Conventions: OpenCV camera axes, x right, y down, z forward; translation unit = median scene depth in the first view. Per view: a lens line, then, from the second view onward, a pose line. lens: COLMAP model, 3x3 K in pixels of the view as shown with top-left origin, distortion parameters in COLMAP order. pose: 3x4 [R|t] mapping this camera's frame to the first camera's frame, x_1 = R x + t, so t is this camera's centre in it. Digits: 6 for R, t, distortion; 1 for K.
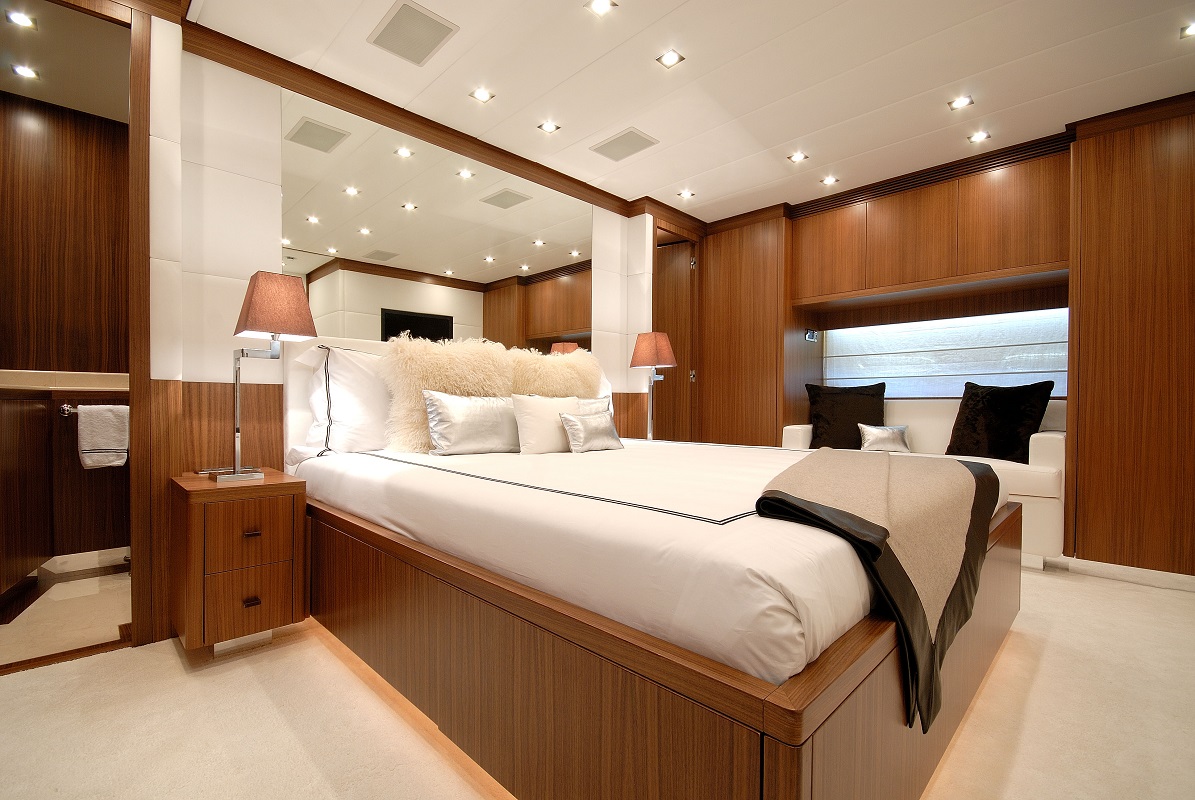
lens RADIAL K [[523.2, 0, 596.9], [0, 523.2, 403.9], [0, 0, 1]] dist [0.000485, -0.004392]
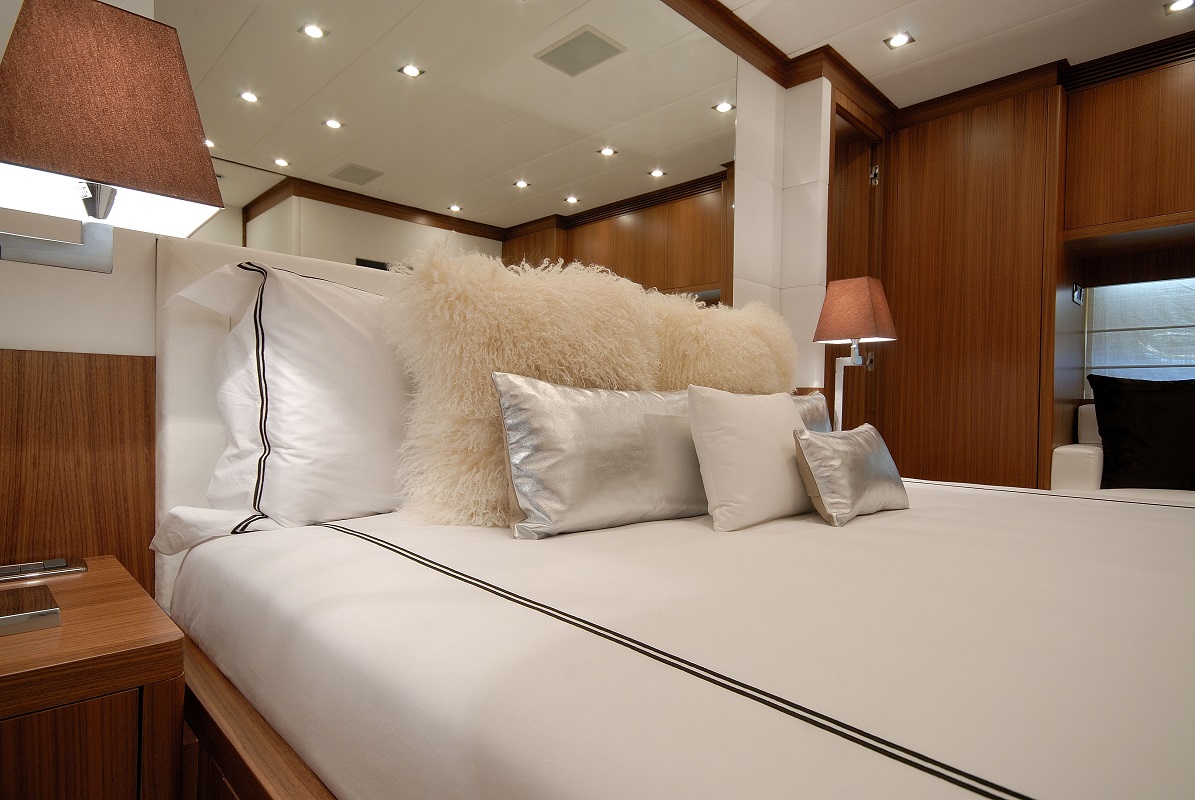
lens RADIAL K [[645.7, 0, 607.3], [0, 645.7, 402.2], [0, 0, 1]] dist [0.009741, 0.001022]
pose [[0.999958, 0.008498, -0.003299, -0.153193], [-0.008507, 0.999960, -0.002618, -0.001707], [0.003277, 0.002646, 0.999991, 0.313531]]
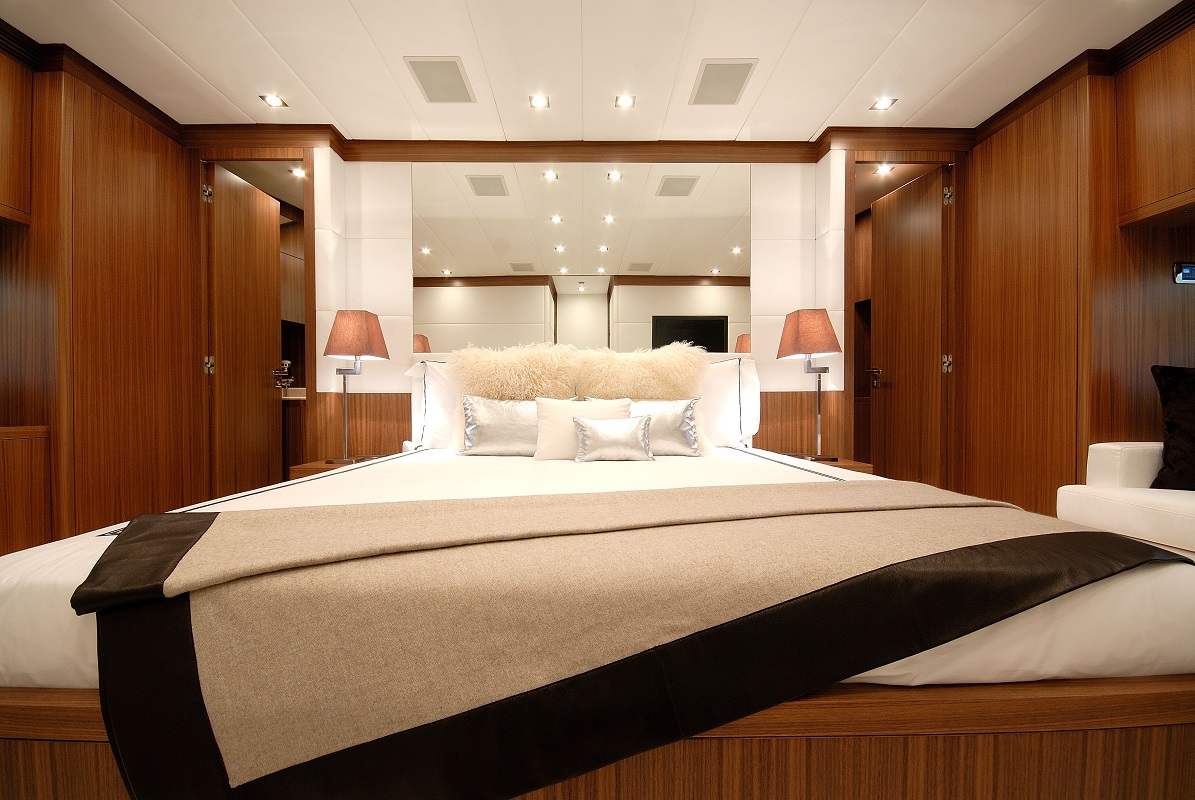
lens RADIAL K [[523.2, 0, 579.7], [0, 523.2, 411.2], [0, 0, 1]] dist [0.000485, -0.004392]
pose [[0.722408, -0.000566, -0.691467, 0.388223], [0.006451, 0.999962, 0.005921, 0.001521], [0.691437, -0.008738, 0.722384, 0.233035]]
